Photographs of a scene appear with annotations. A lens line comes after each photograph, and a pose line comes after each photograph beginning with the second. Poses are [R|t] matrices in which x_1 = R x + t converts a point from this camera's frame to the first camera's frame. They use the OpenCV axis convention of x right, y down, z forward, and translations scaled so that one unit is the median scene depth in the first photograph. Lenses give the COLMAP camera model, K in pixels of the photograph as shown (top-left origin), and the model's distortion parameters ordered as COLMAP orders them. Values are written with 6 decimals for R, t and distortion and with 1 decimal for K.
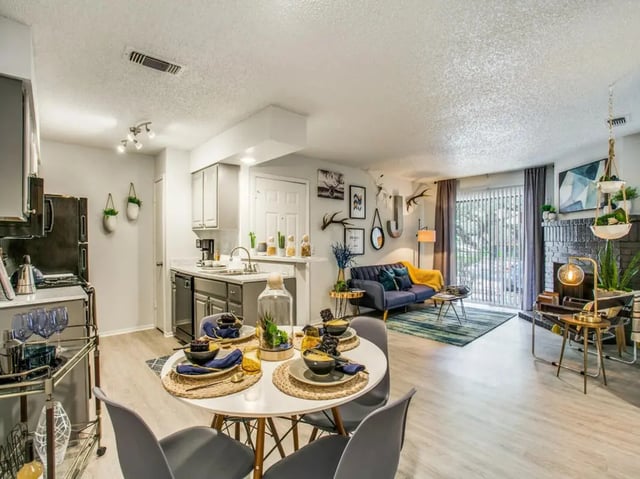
lens RADIAL K [[318.9, 0, 320.0], [0, 318.9, 239.5], [0, 0, 1]] dist [-0.039978, 0.001039]
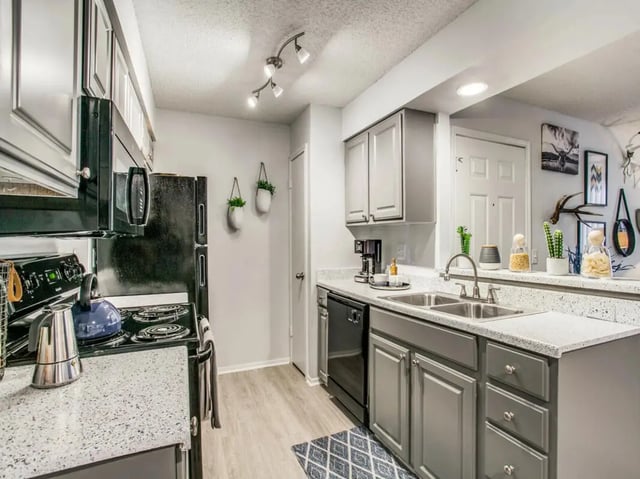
lens RADIAL K [[318.9, 0, 320.0], [0, 318.9, 239.5], [0, 0, 1]] dist [-0.039978, 0.001039]
pose [[0.951079, -0.001487, -0.308944, -0.256093], [0.000152, 0.999991, -0.004345, 0.001312], [0.308948, 0.004085, 0.951070, 0.358650]]
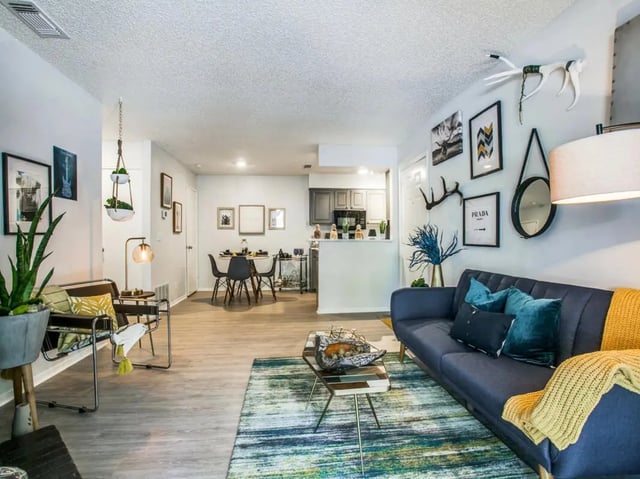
lens RADIAL K [[288.5, 0, 320.0], [0, 288.5, 239.5], [0, 0, 1]] dist [0.000359, 0.000197]
pose [[-0.562090, 0.006780, -0.827048, 0.821813], [-0.000647, 0.999962, 0.008637, 0.041917], [0.827076, 0.005389, -0.562064, 1.331746]]
